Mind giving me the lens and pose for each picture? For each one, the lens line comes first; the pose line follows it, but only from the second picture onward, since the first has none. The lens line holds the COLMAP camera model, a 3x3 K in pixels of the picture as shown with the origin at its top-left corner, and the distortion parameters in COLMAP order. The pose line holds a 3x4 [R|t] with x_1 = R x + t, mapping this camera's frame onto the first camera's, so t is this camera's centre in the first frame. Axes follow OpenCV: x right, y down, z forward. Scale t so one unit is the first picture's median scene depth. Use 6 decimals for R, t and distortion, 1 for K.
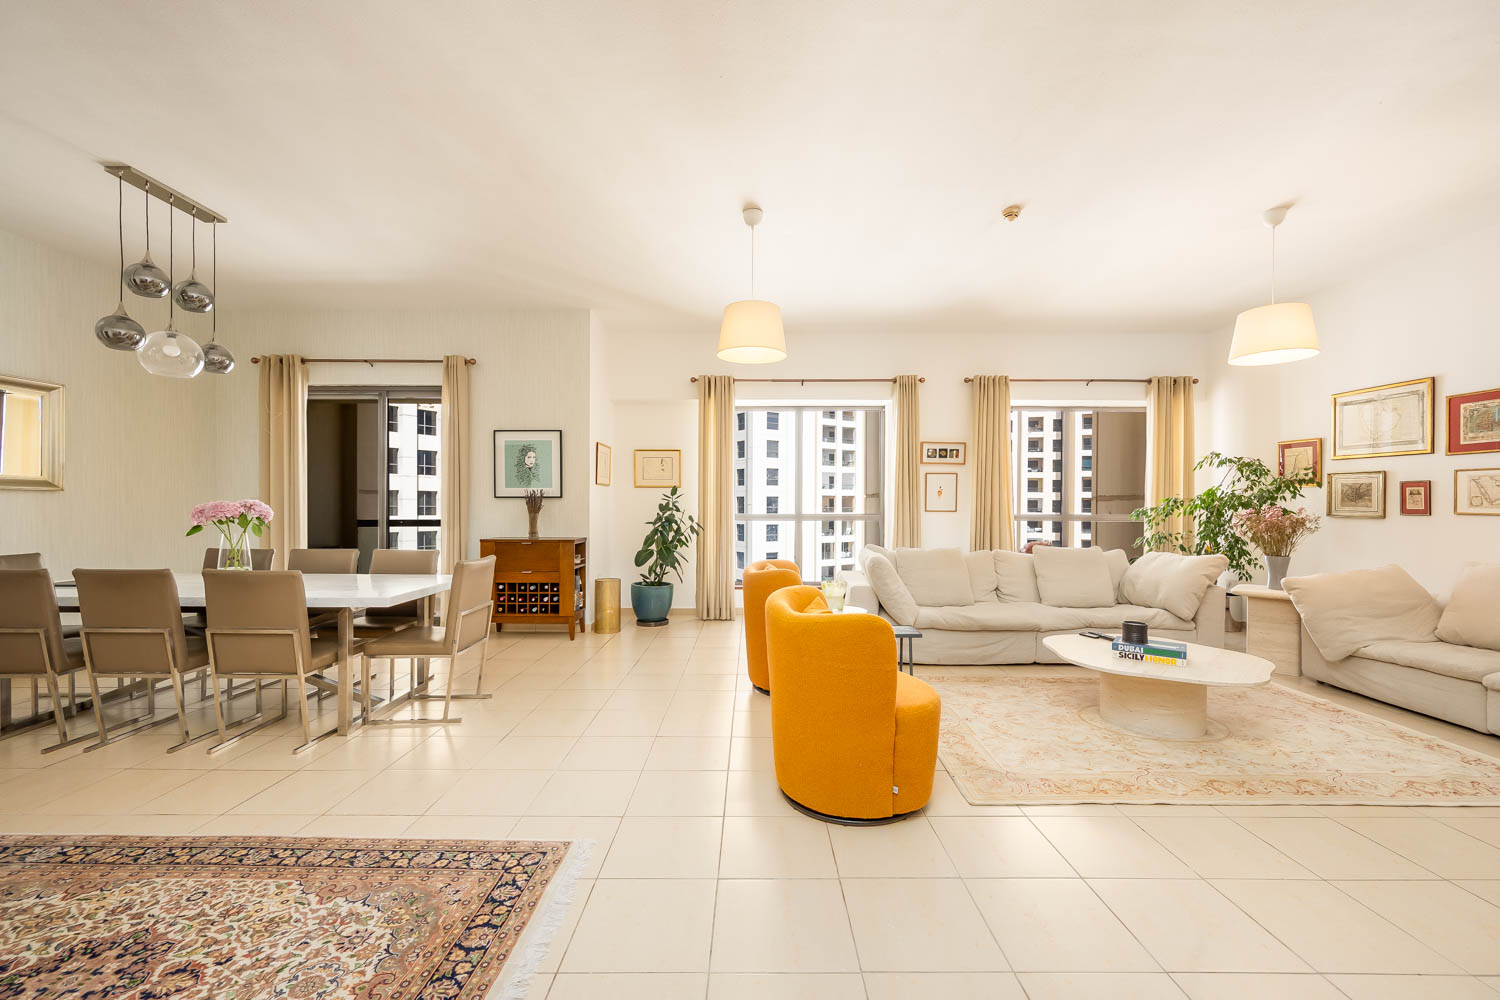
lens RADIAL K [[593.8, 0, 751.6], [0, 593.8, 501.9], [0, 0, 1]] dist [-0.000631, -0.000031]
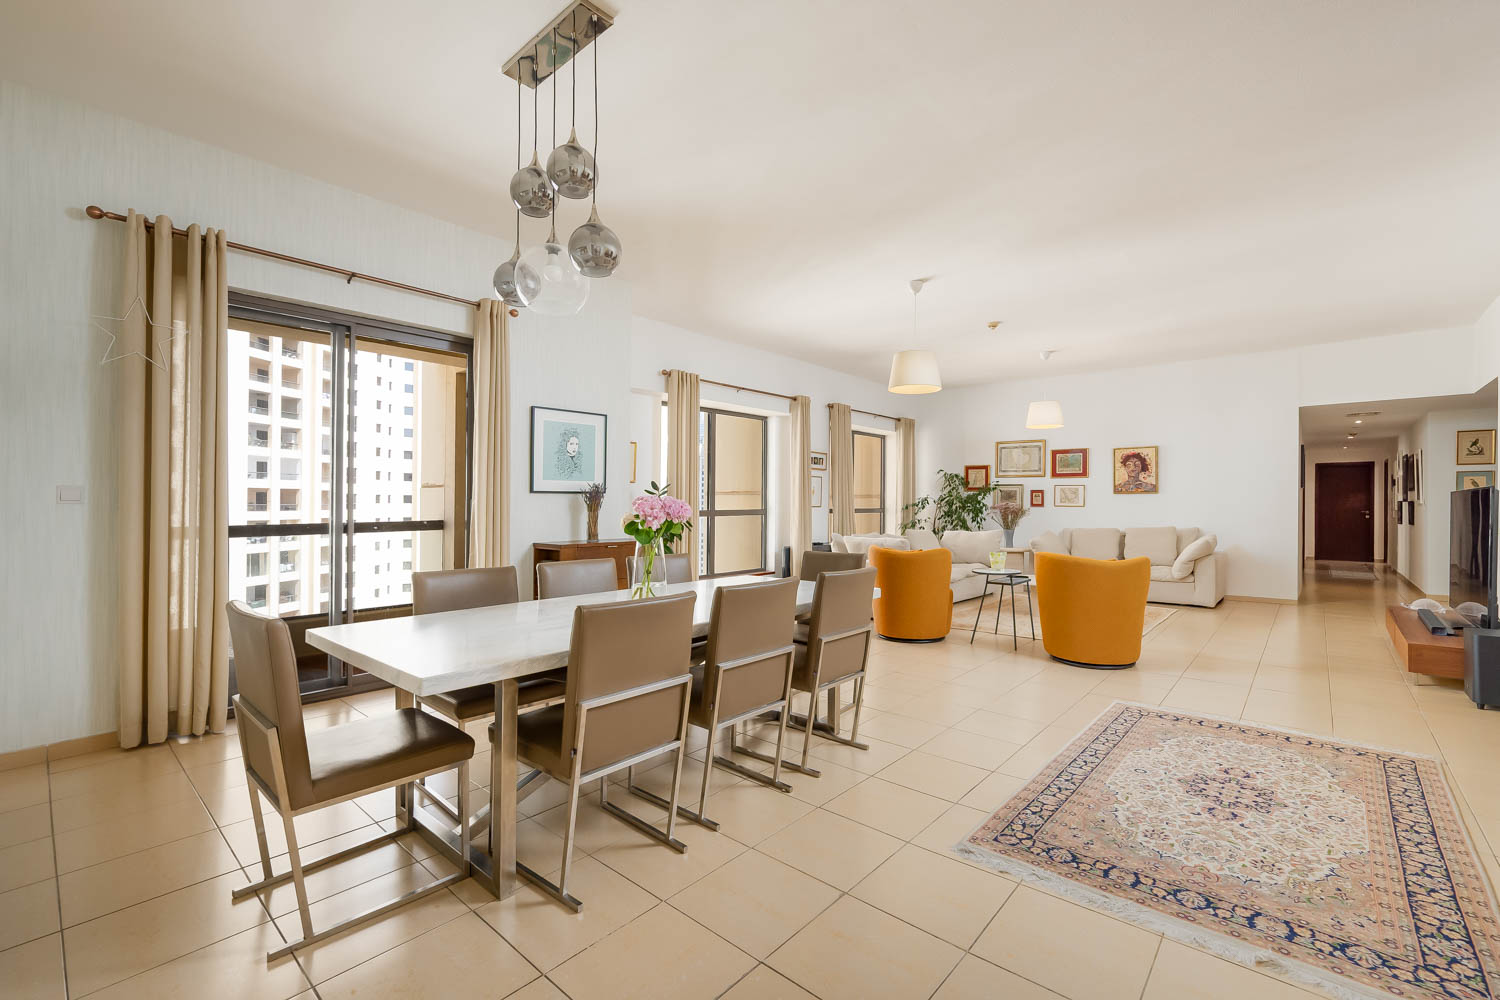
lens RADIAL K [[633.4, 0, 782.4], [0, 633.4, 495.7], [0, 0, 1]] dist [-0.001350, -0.000403]
pose [[0.646068, 0.007406, 0.763244, -1.073426], [-0.004999, 0.999973, -0.005471, 0.000672], [-0.763264, -0.000281, 0.646087, 0.265405]]
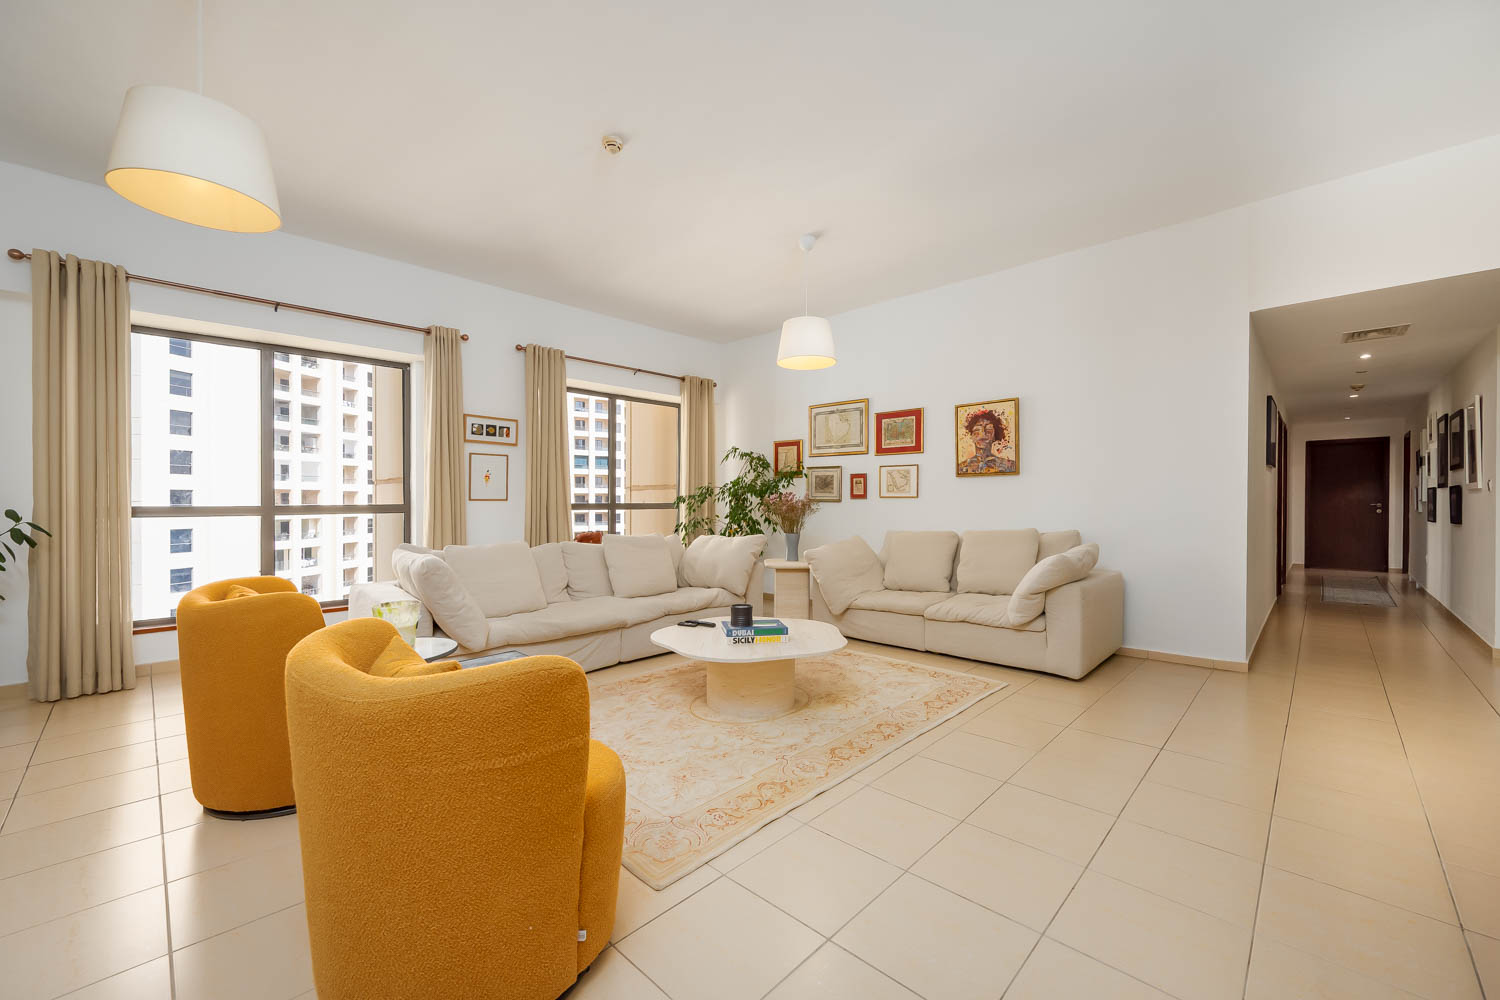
lens RADIAL K [[593.8, 0, 751.6], [0, 593.8, 501.9], [0, 0, 1]] dist [-0.000631, -0.000031]
pose [[0.694655, -0.006834, 0.719311, -0.034911], [0.001491, 0.999966, 0.008061, 0.017929], [-0.719342, -0.004527, 0.694641, 0.224235]]
